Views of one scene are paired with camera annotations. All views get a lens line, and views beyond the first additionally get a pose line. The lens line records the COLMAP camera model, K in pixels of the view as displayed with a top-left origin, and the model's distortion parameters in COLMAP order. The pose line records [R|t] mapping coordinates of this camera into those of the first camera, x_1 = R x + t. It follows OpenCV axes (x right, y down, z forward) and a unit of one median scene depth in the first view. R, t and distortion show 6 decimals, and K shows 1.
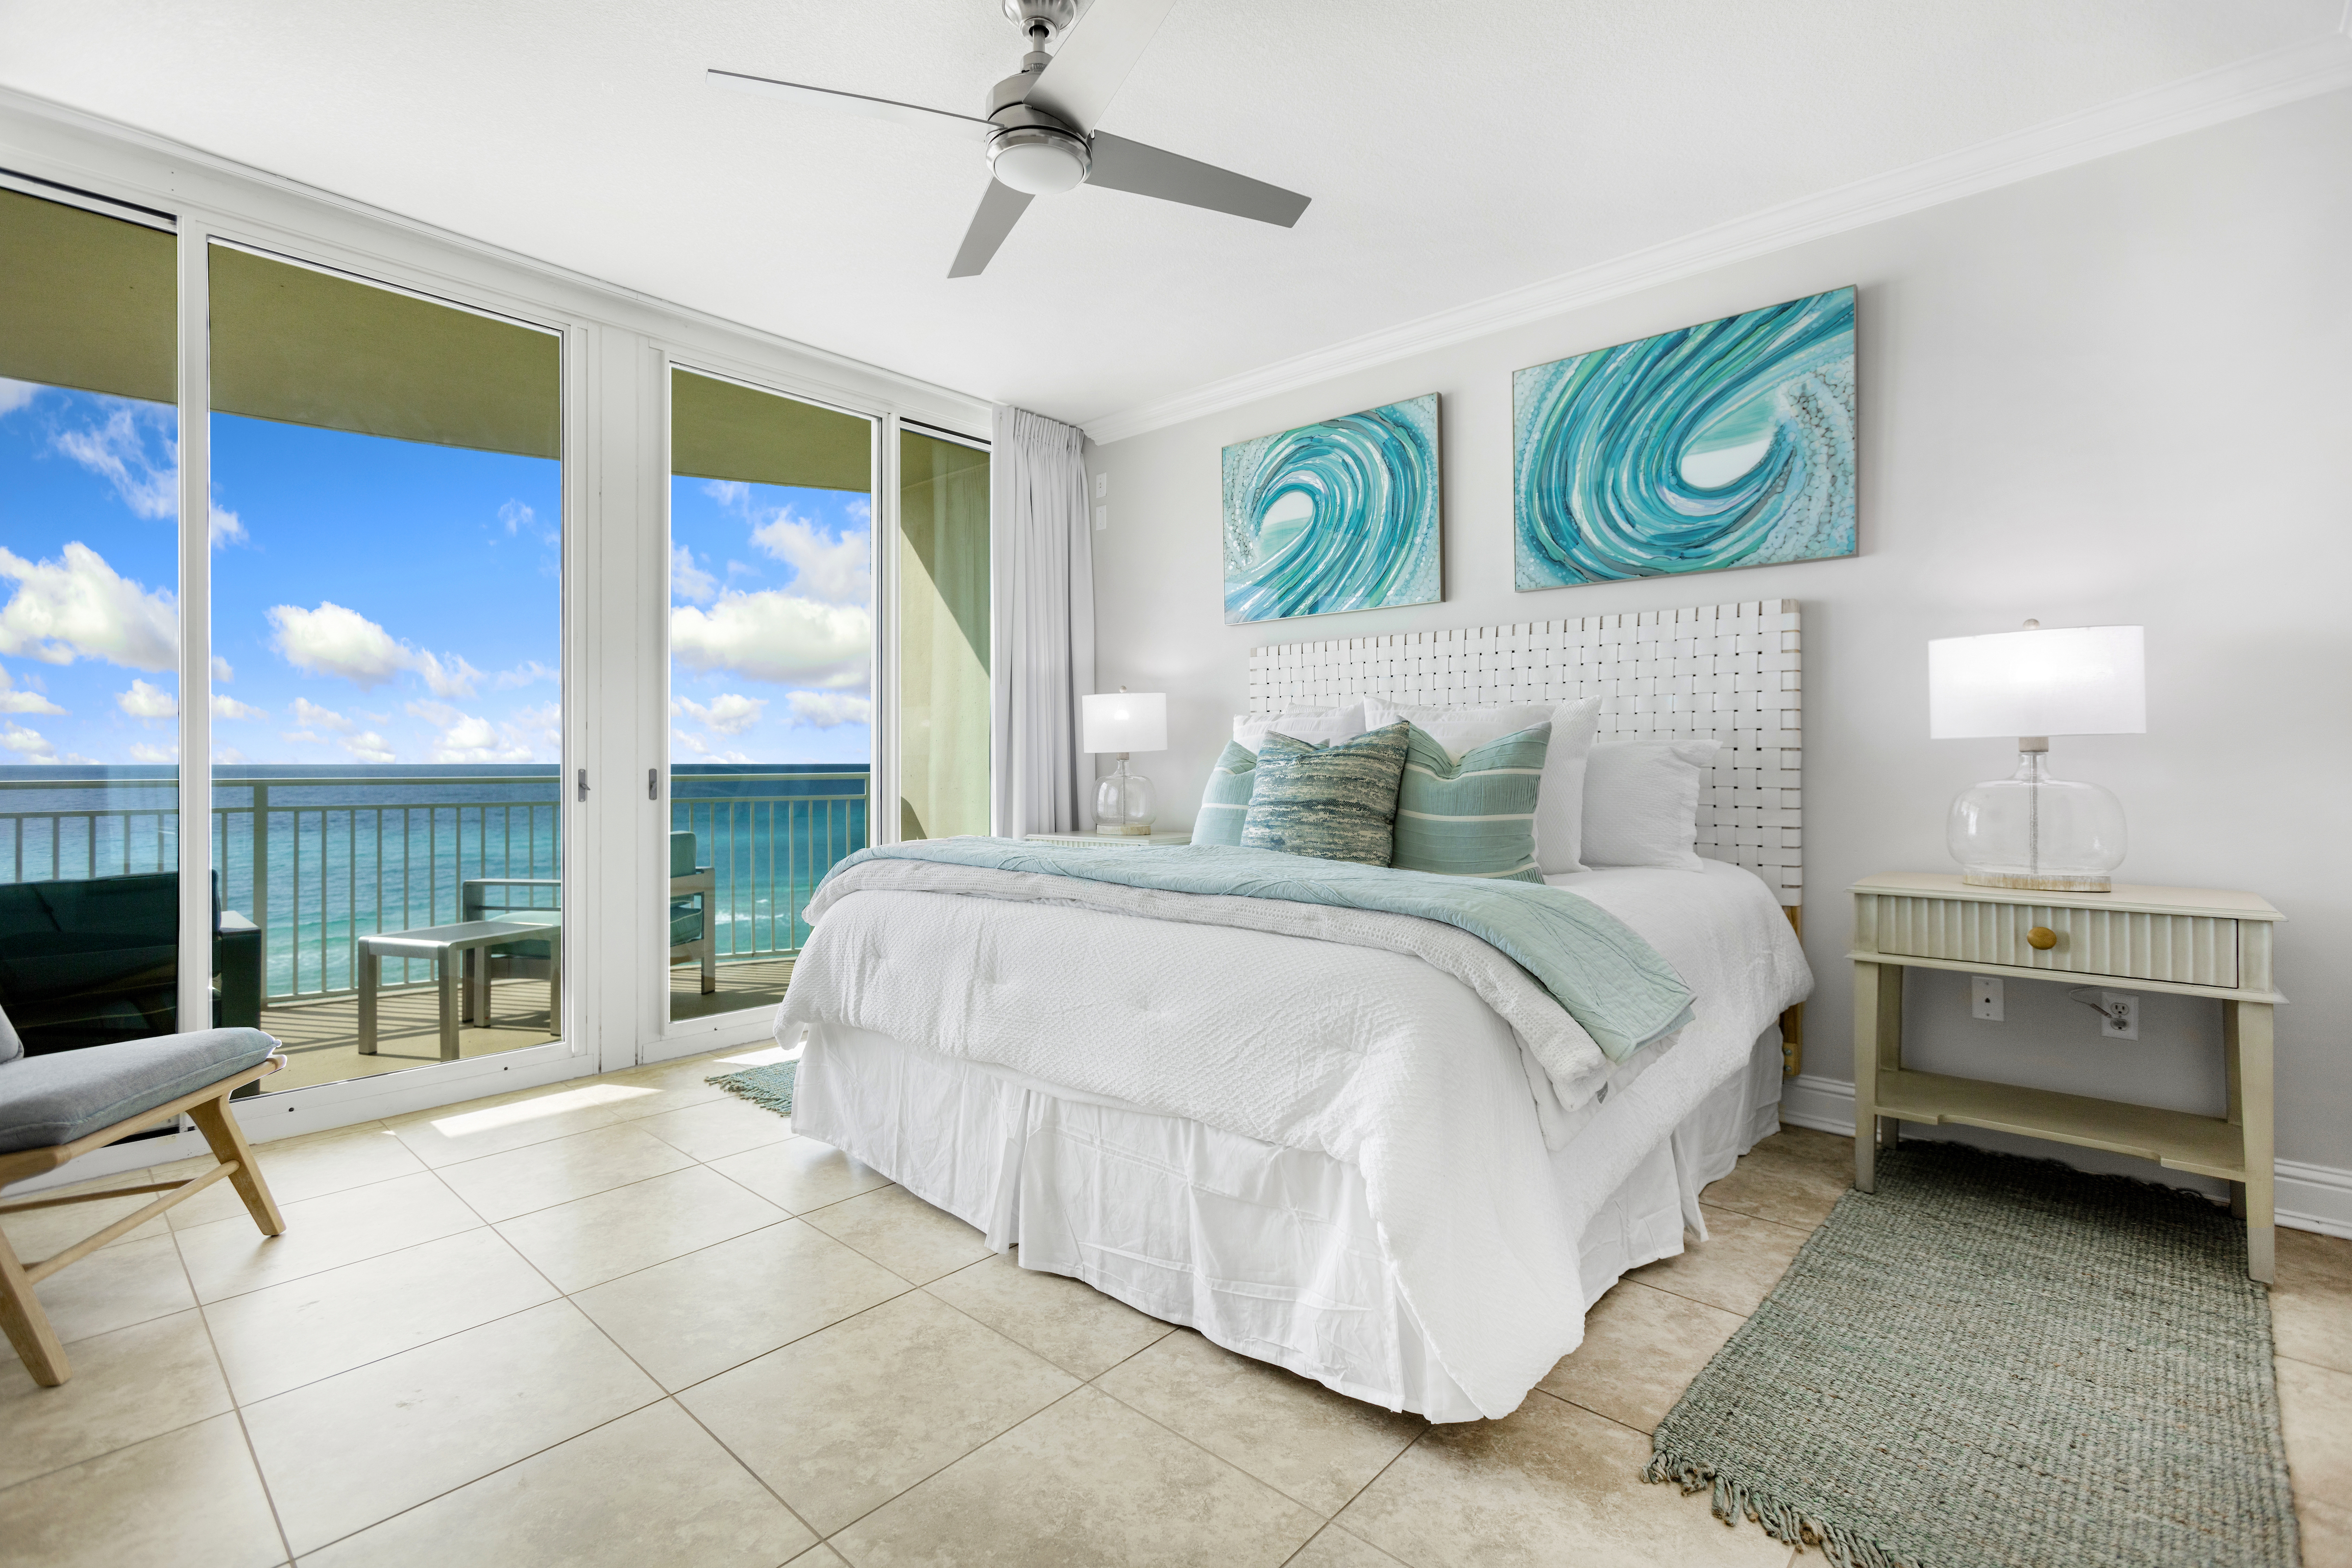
lens RADIAL K [[1061.5, 0, 1176.0], [0, 1061.5, 784.0], [0, 0, 1]] dist [-0.000152, -0.000015]
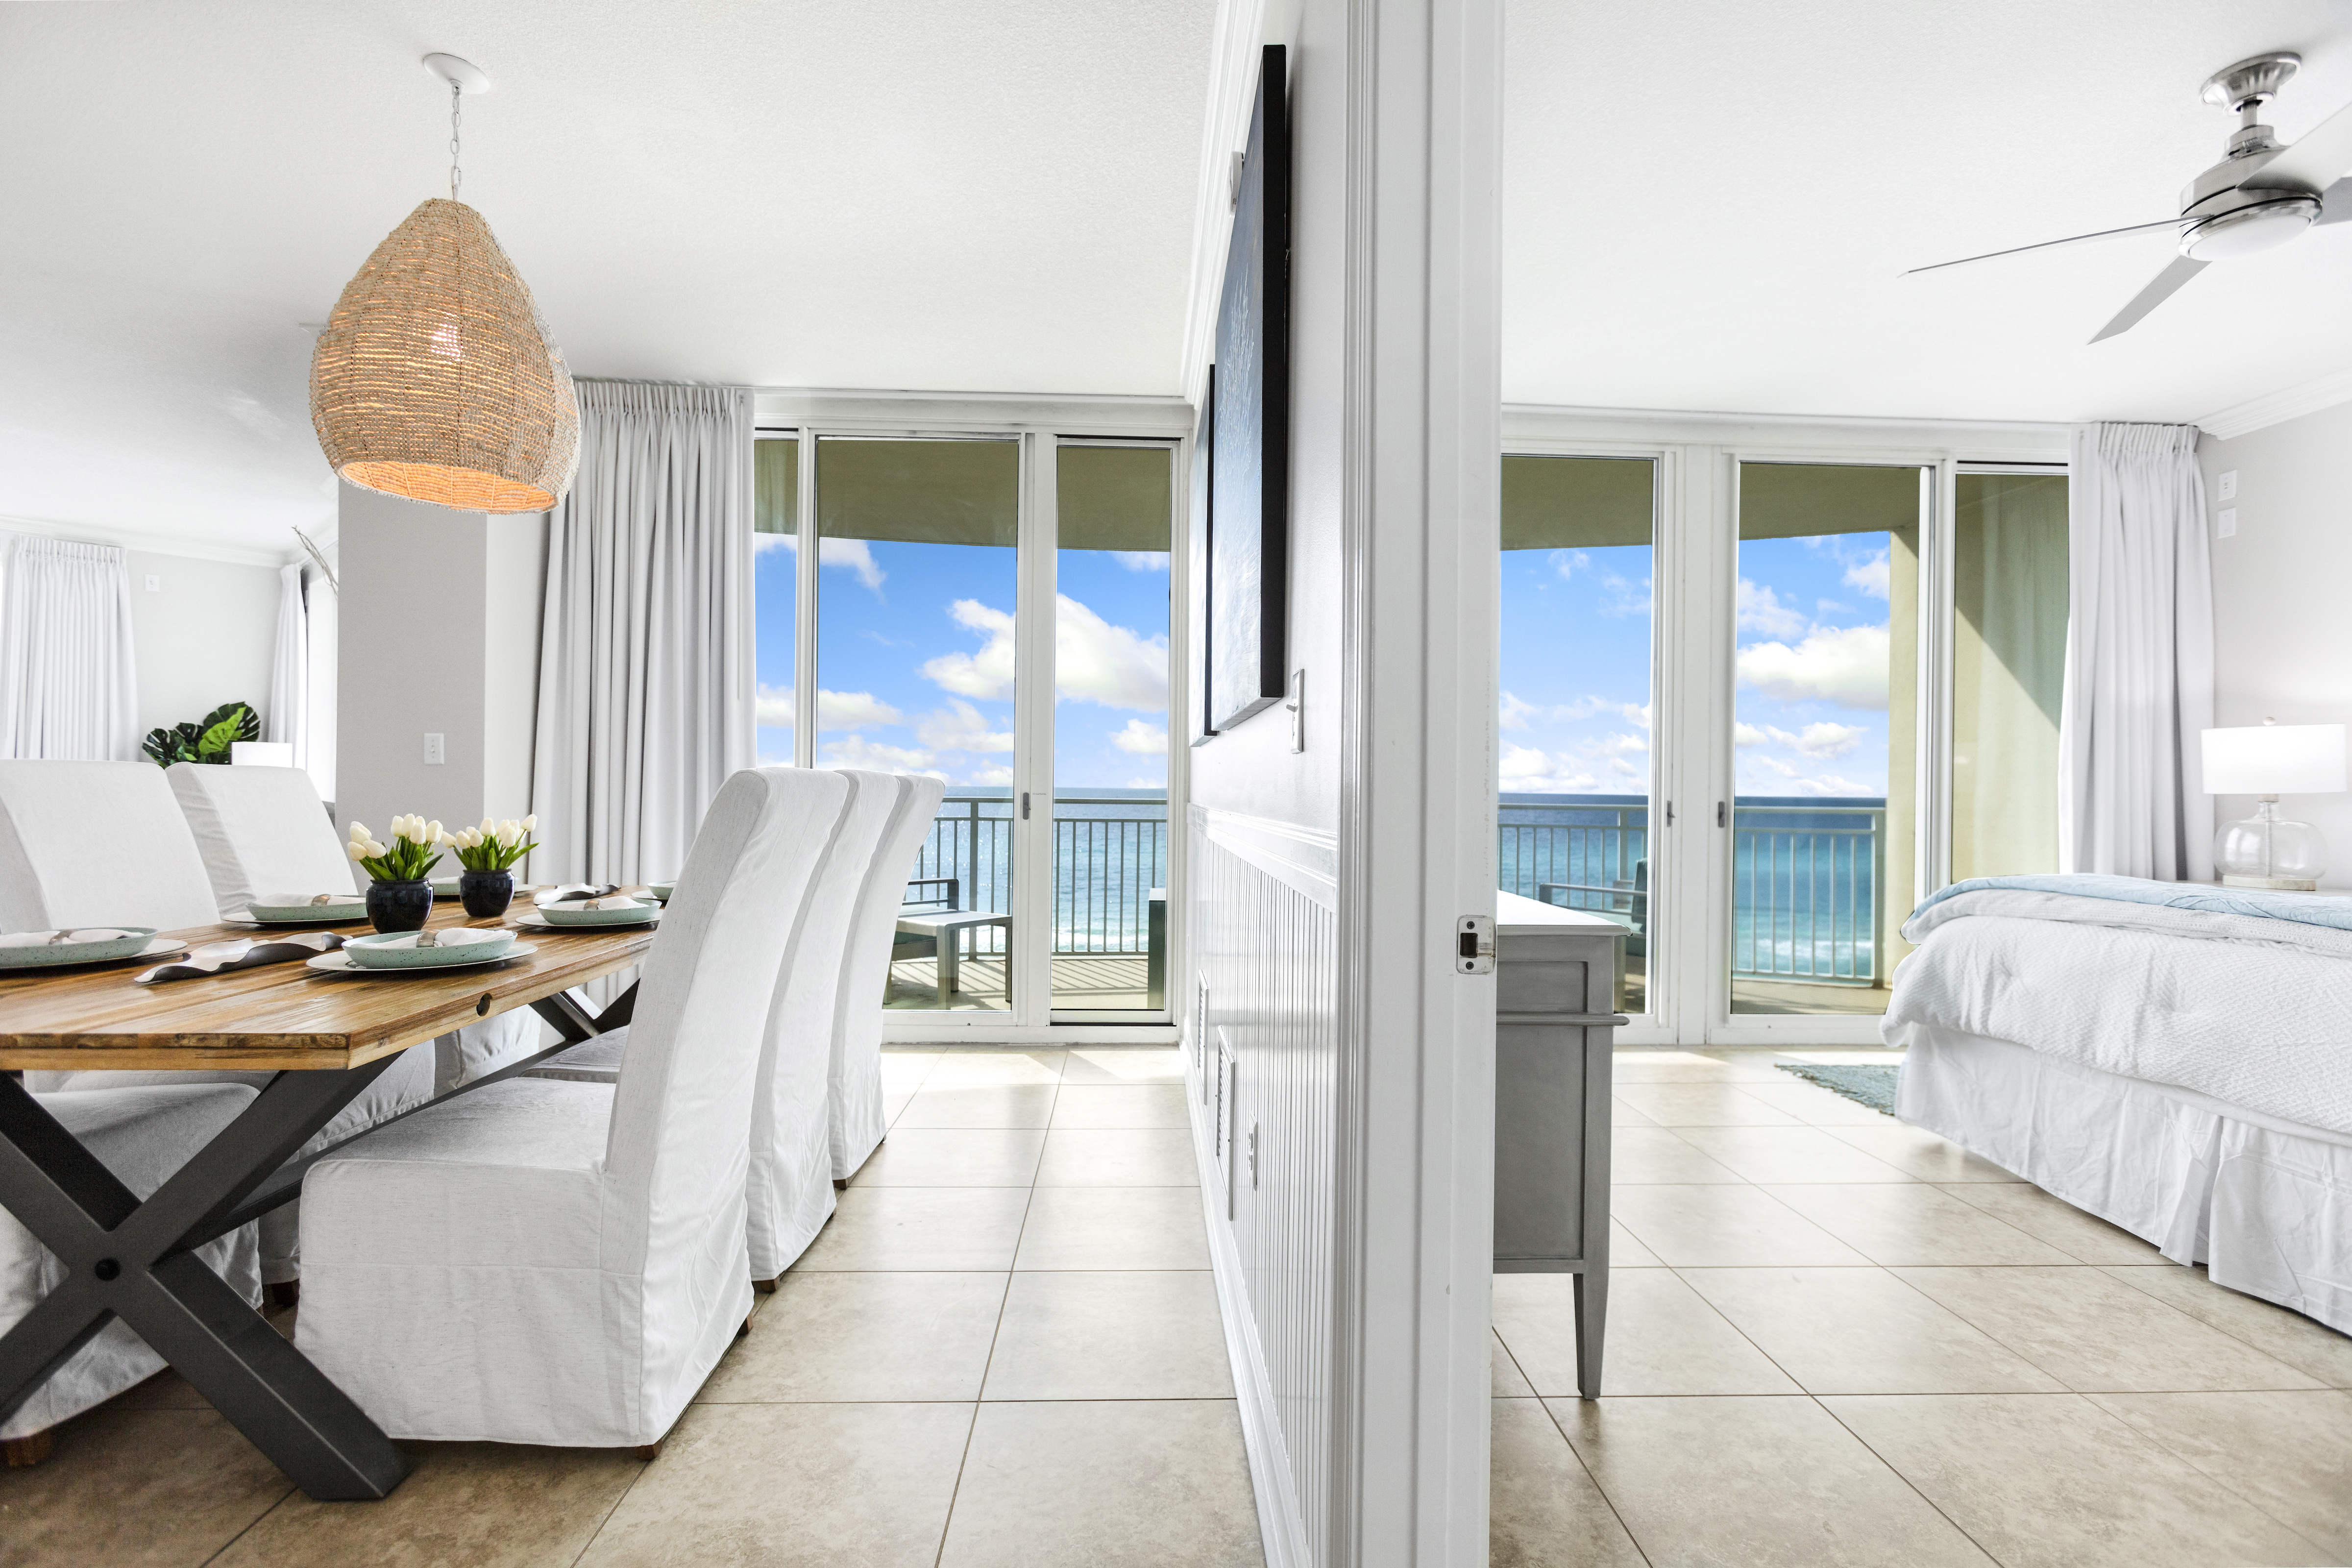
lens RADIAL K [[1047.0, 0, 1176.7], [0, 1047.0, 790.9], [0, 0, 1]] dist [0.001024, 0.000021]
pose [[0.698921, 0.013394, -0.715073, -0.099004], [-0.029748, 0.999504, -0.010355, 0.005859], [0.714580, 0.028509, 0.698973, -0.376716]]
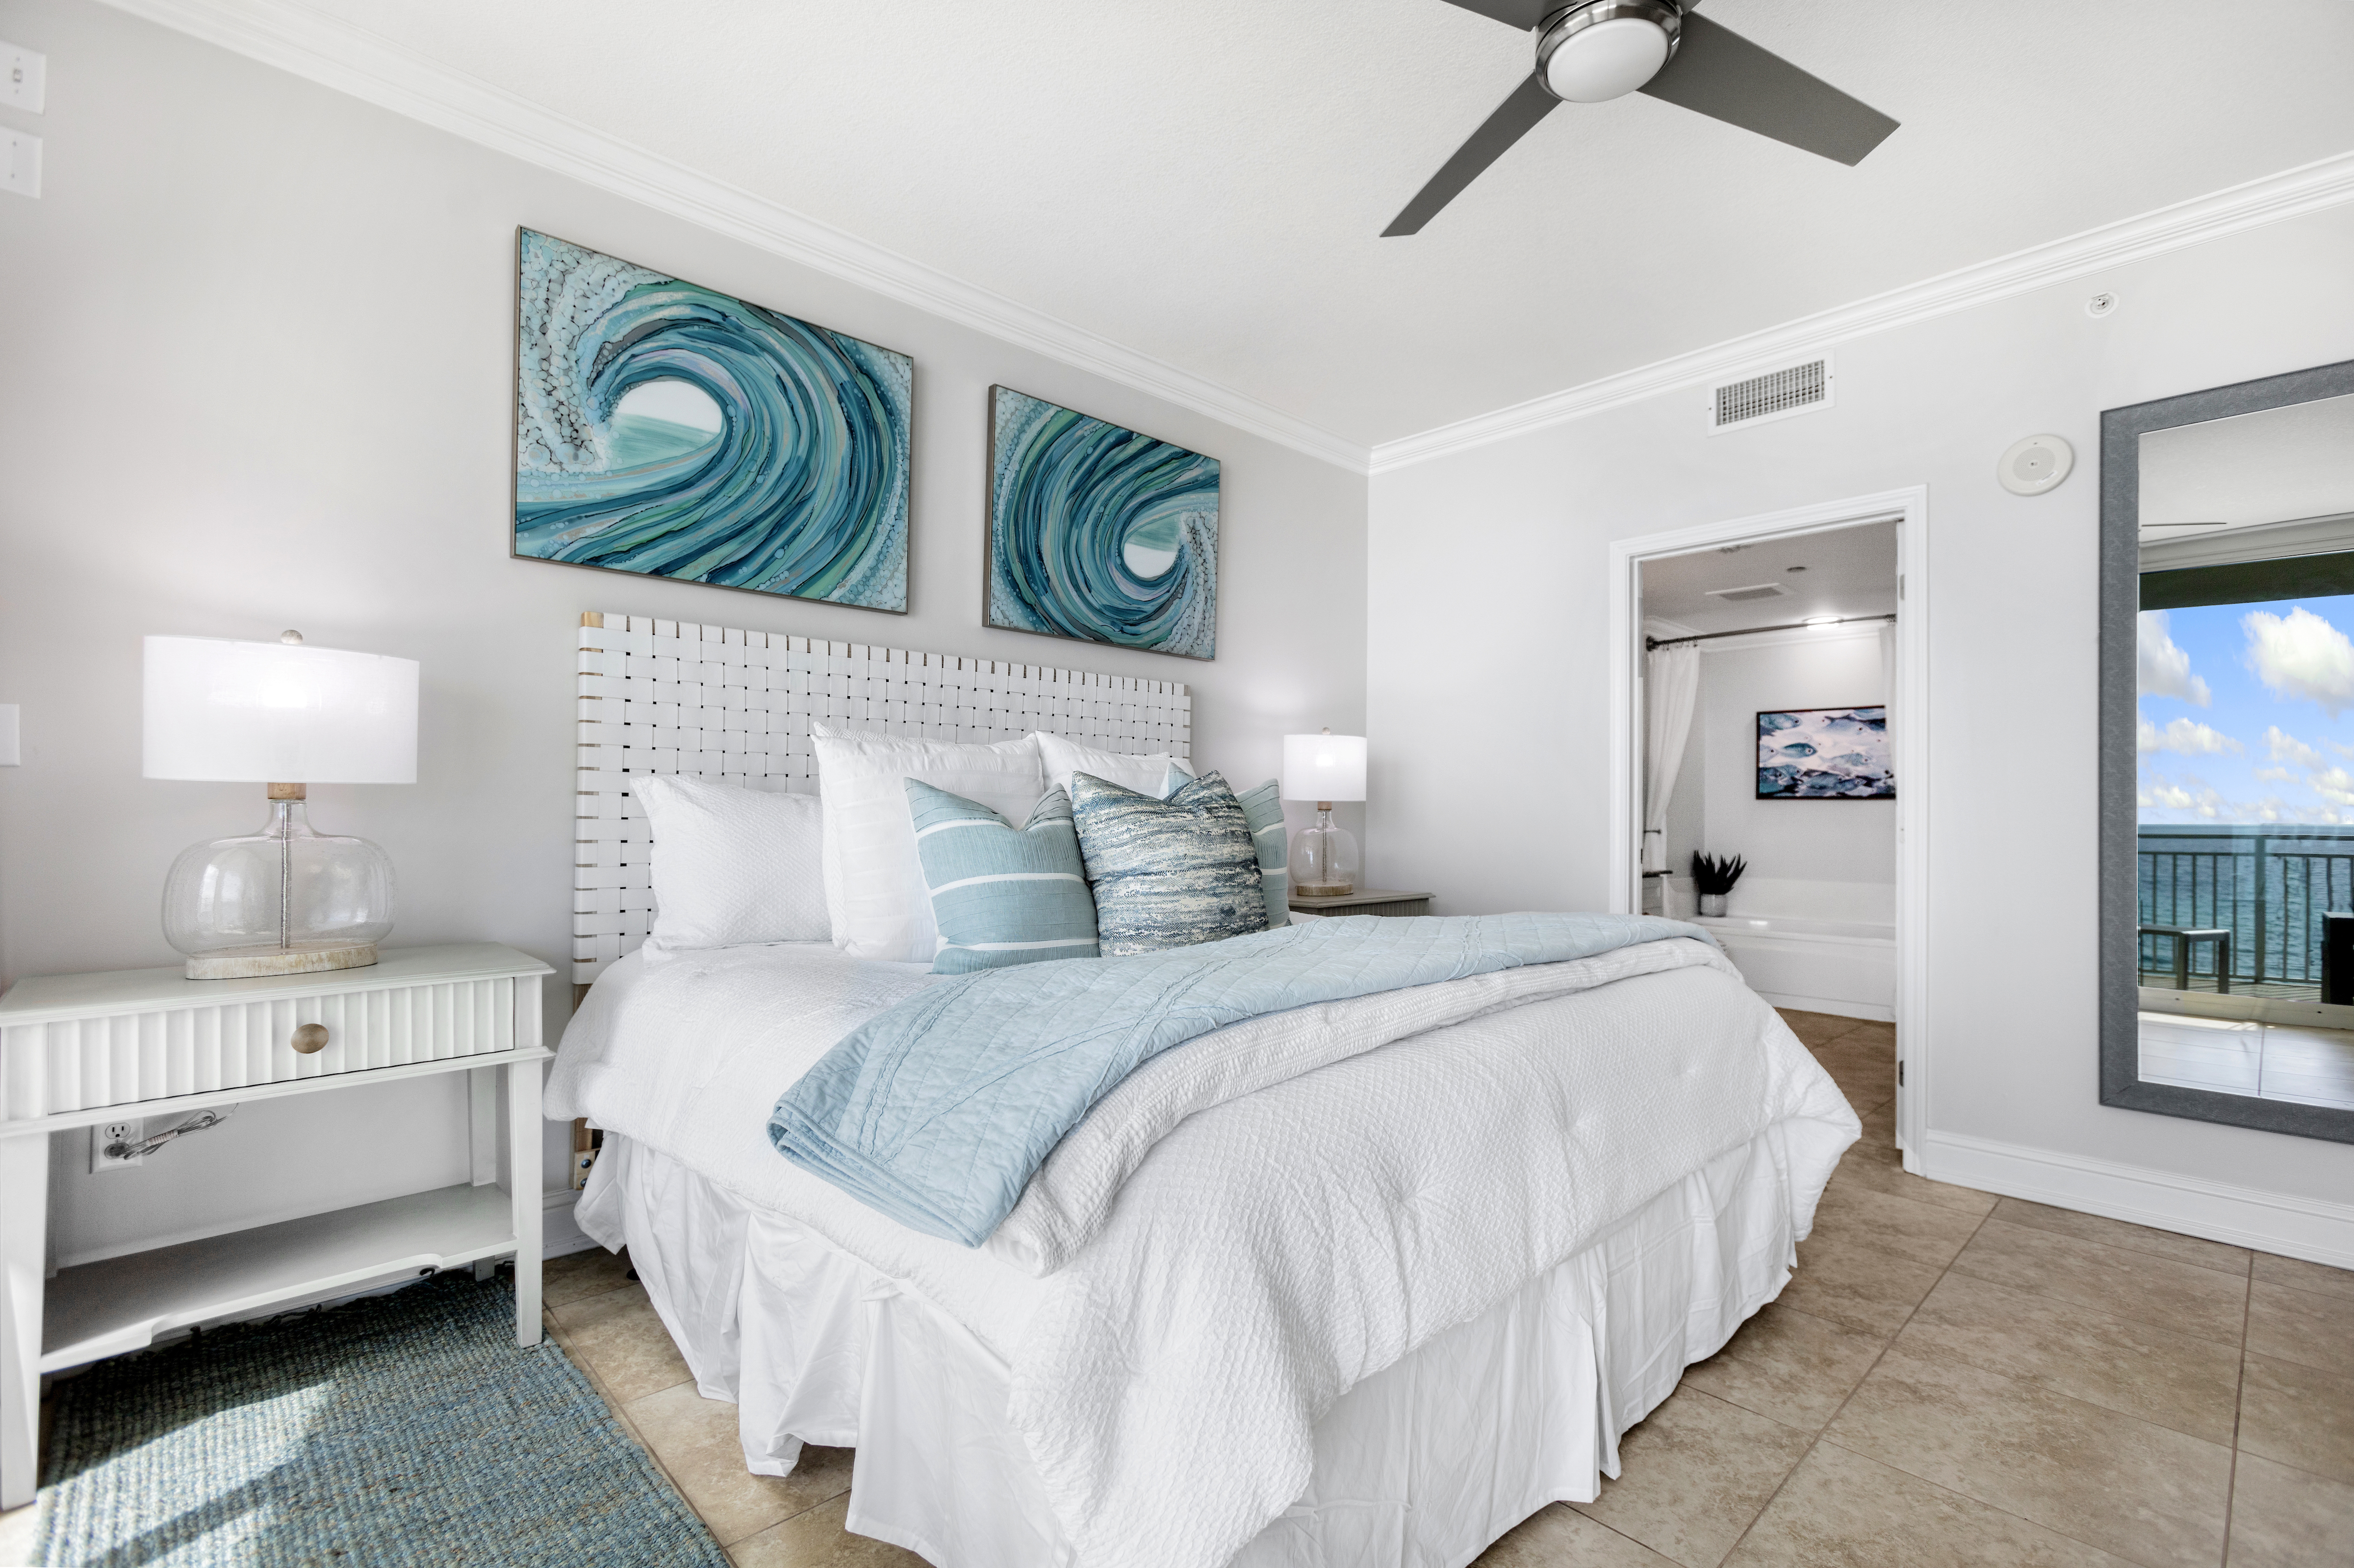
lens RADIAL K [[1060.1, 0, 1176.3], [0, 1060.1, 819.1], [0, 0, 1]] dist [-0.000772, -0.000029]
pose [[0.088322, -0.005077, 0.996079, -0.727081], [0.008510, 0.999954, 0.004342, -0.021688], [-0.996056, 0.008093, 0.088361, 0.964123]]
